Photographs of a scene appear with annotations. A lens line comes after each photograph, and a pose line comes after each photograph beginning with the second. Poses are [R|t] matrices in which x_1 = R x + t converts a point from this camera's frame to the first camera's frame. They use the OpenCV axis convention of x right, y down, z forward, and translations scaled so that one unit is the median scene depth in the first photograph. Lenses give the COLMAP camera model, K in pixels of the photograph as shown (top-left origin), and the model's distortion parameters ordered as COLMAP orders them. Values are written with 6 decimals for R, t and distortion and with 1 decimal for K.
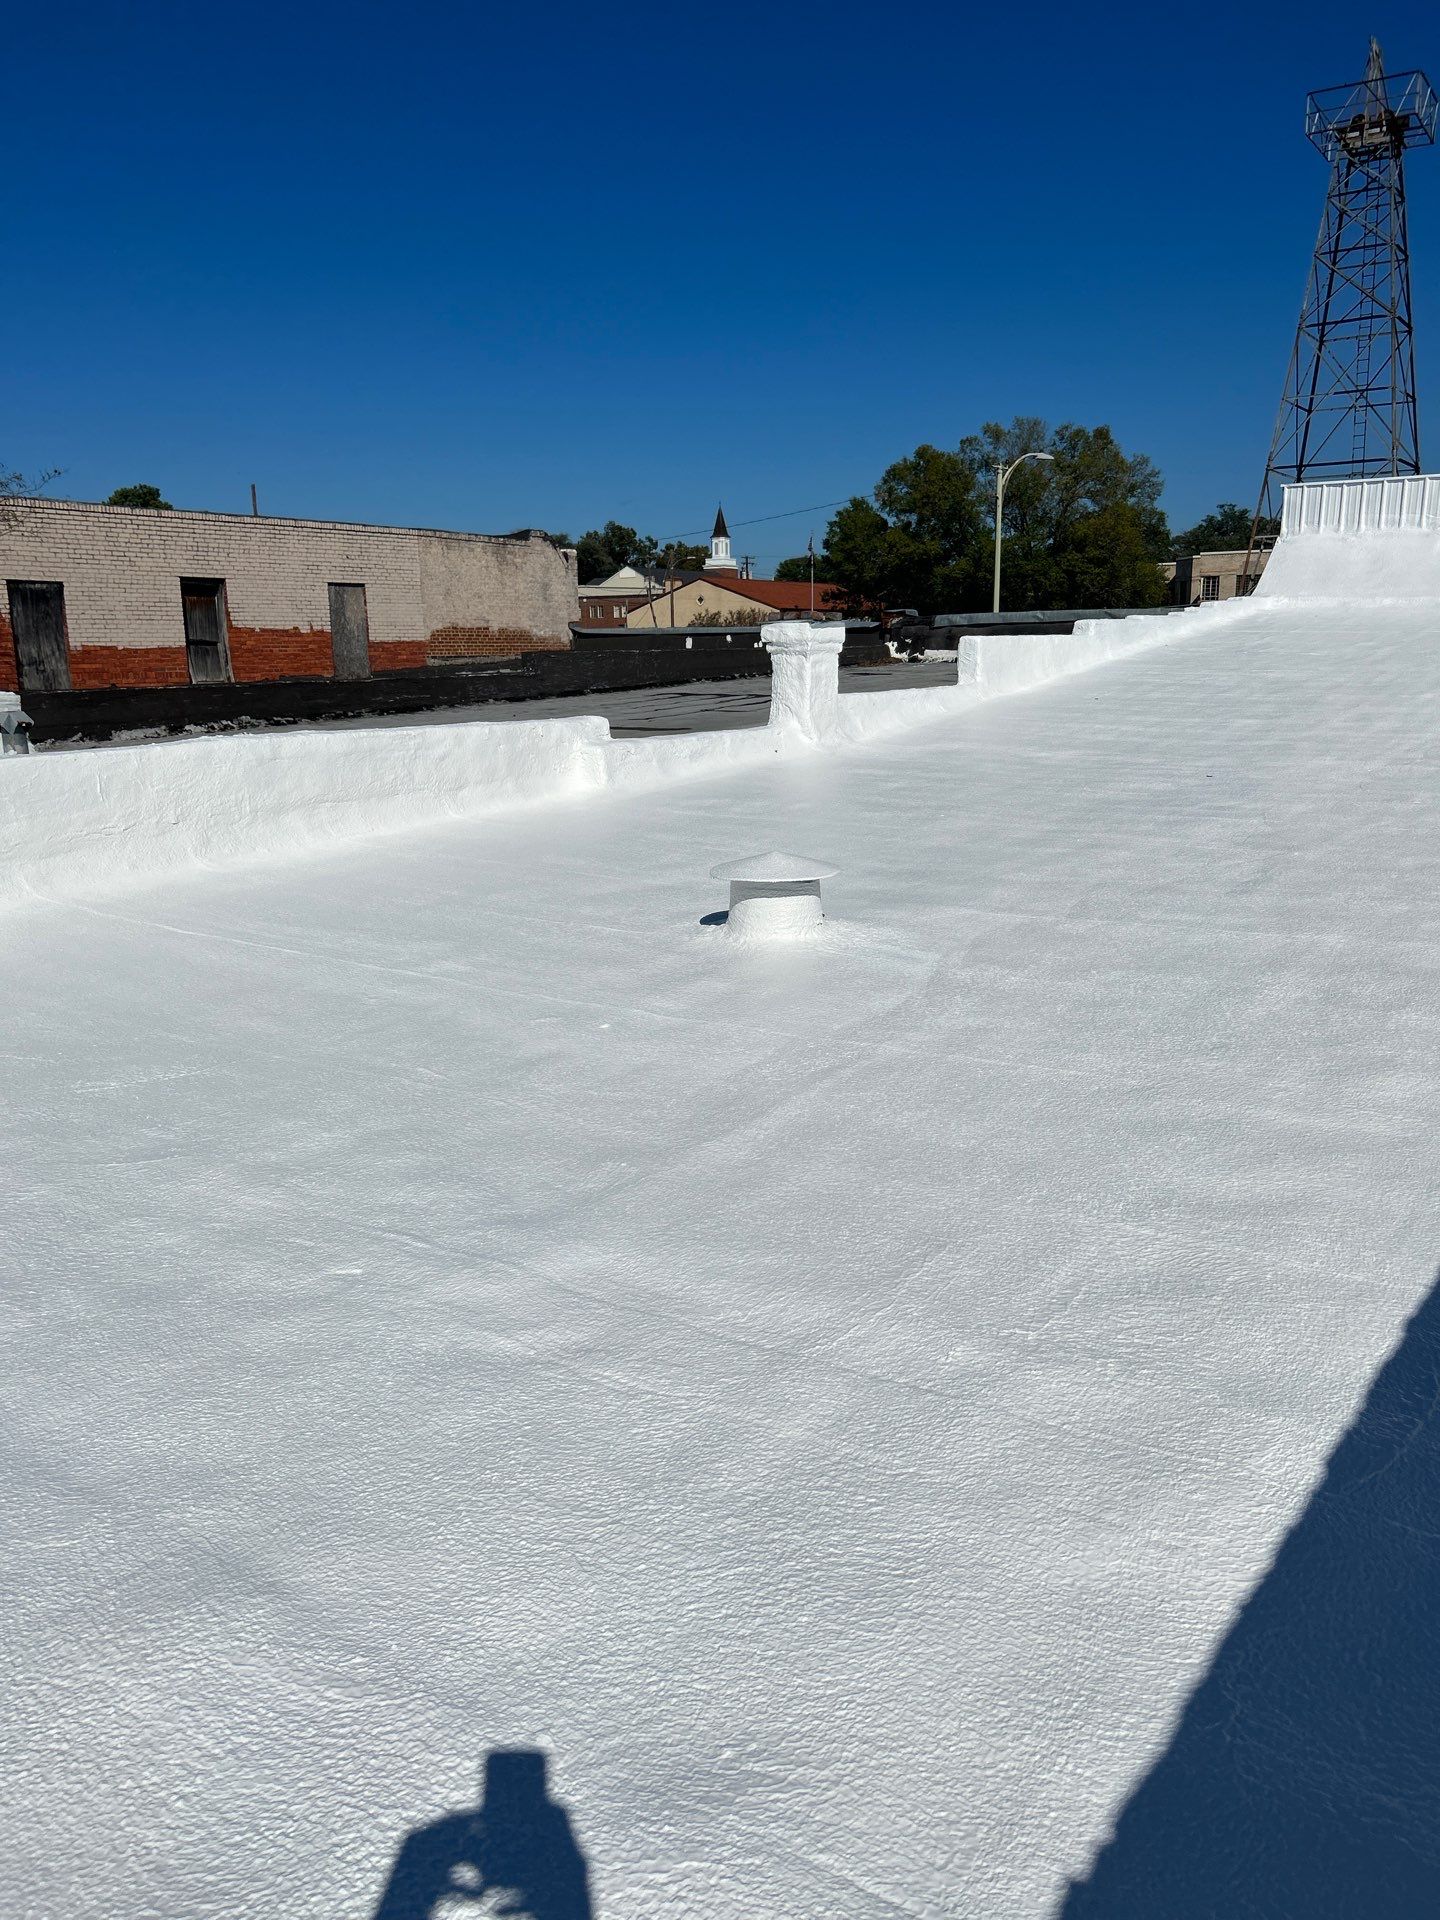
lens RADIAL K [[1451.2, 0, 718.1], [0, 1451.2, 958.0], [0, 0, 1]] dist [-0.000487, -0.001983]
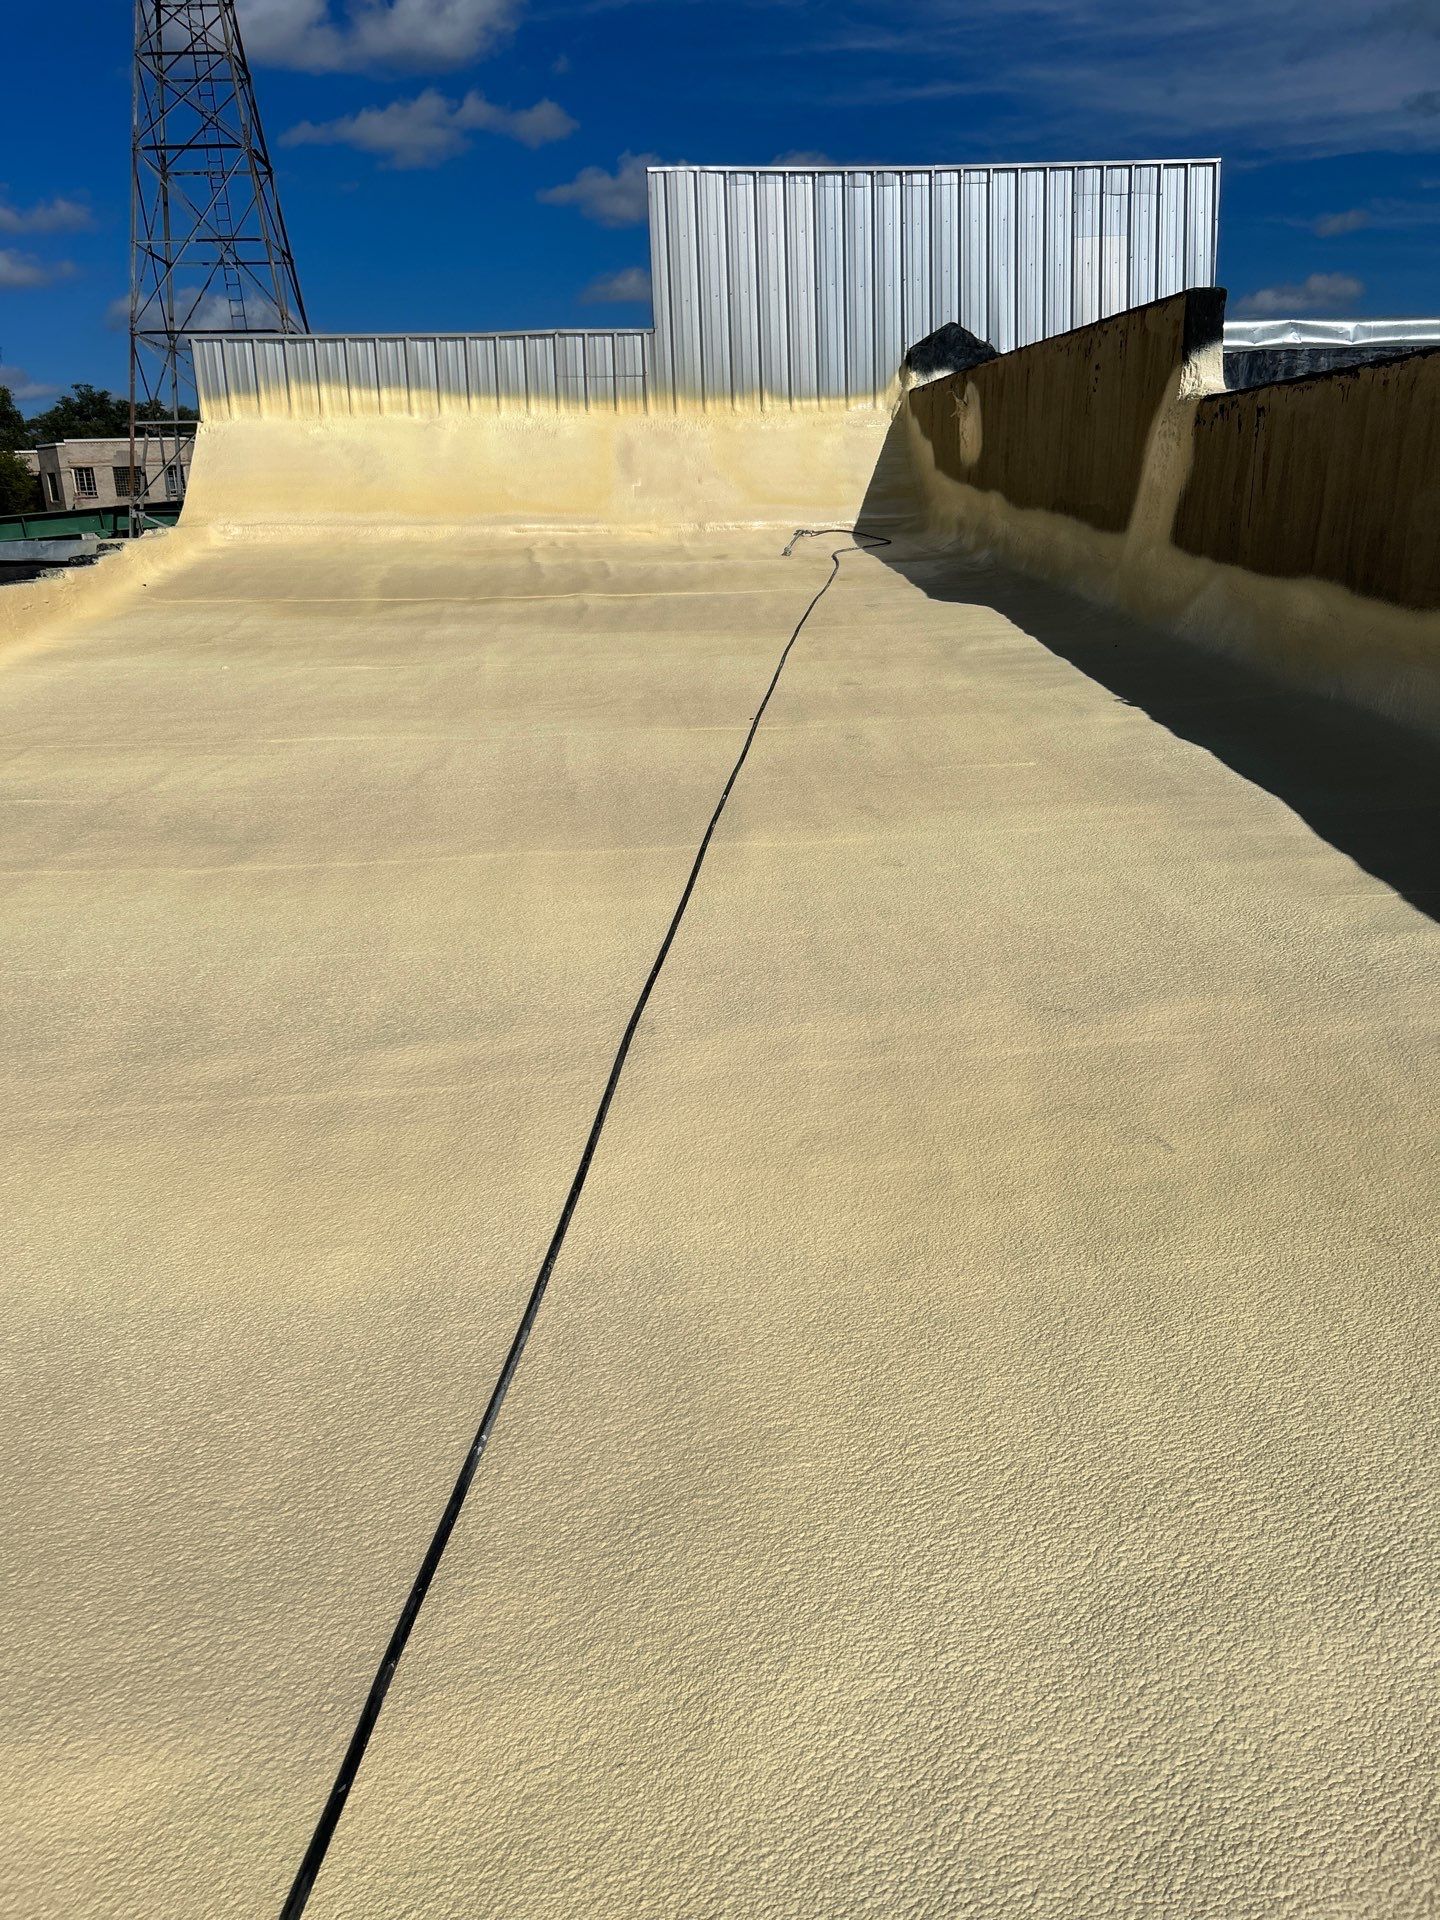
lens RADIAL K [[1451.2, 0, 718.3], [0, 1451.2, 961.2], [0, 0, 1]] dist [-0.000487, -0.001983]
pose [[0.756584, -0.209888, 0.619296, 0.061406], [0.164423, 0.977720, 0.130490, -0.056203], [-0.632887, 0.003100, 0.774238, 0.195280]]
